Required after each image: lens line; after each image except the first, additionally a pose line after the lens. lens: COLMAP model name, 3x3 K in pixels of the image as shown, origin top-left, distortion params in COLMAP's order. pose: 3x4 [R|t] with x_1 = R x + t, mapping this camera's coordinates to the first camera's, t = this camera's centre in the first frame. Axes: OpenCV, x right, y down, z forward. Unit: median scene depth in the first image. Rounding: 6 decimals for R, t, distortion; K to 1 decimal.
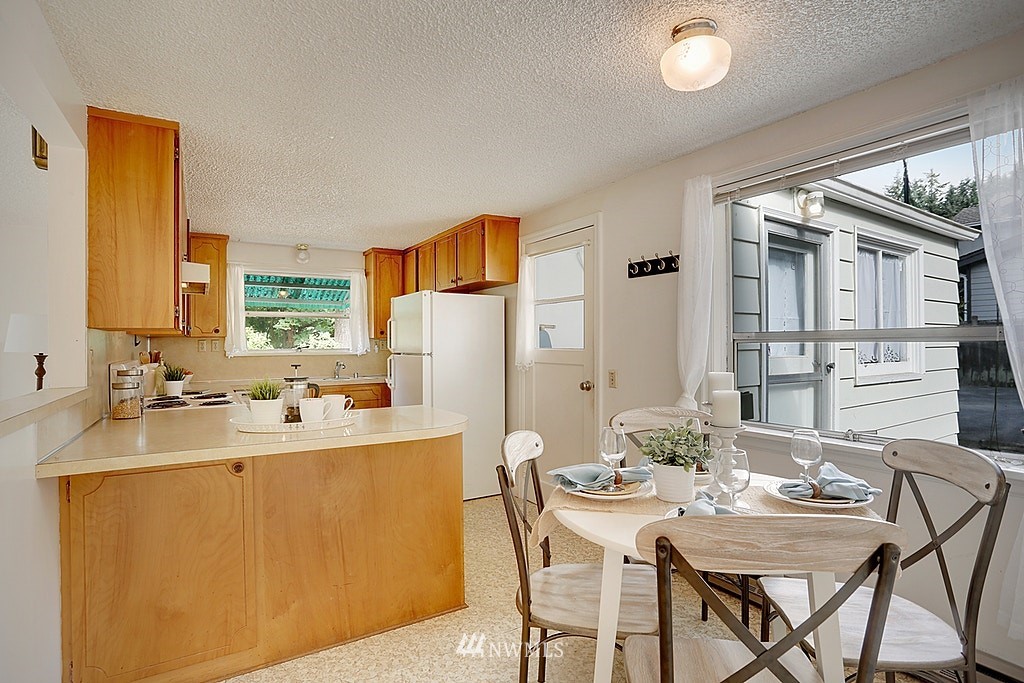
lens RADIAL K [[519.6, 0, 512.0], [0, 519.6, 341.5], [0, 0, 1]] dist [-0.003108, -0.000683]
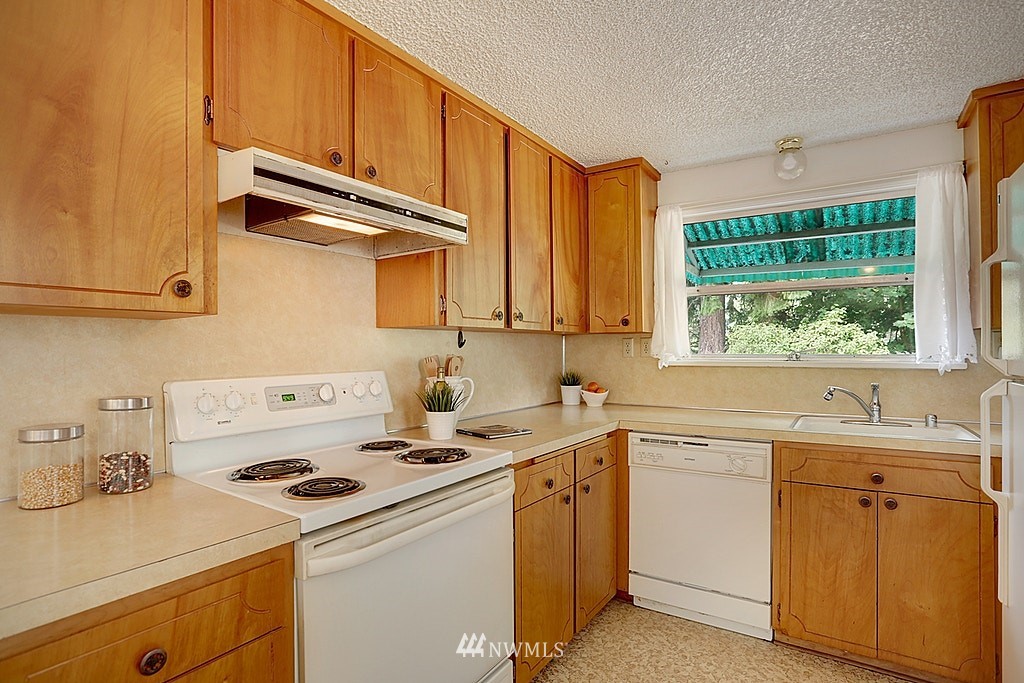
lens RADIAL K [[519.6, 0, 512.0], [0, 519.6, 341.5], [0, 0, 1]] dist [-0.003108, -0.000683]
pose [[0.452297, -0.005370, -0.891851, -0.091912], [0.003457, 0.999985, -0.004268, 0.003854], [0.891861, -0.001153, 0.452308, 0.573628]]
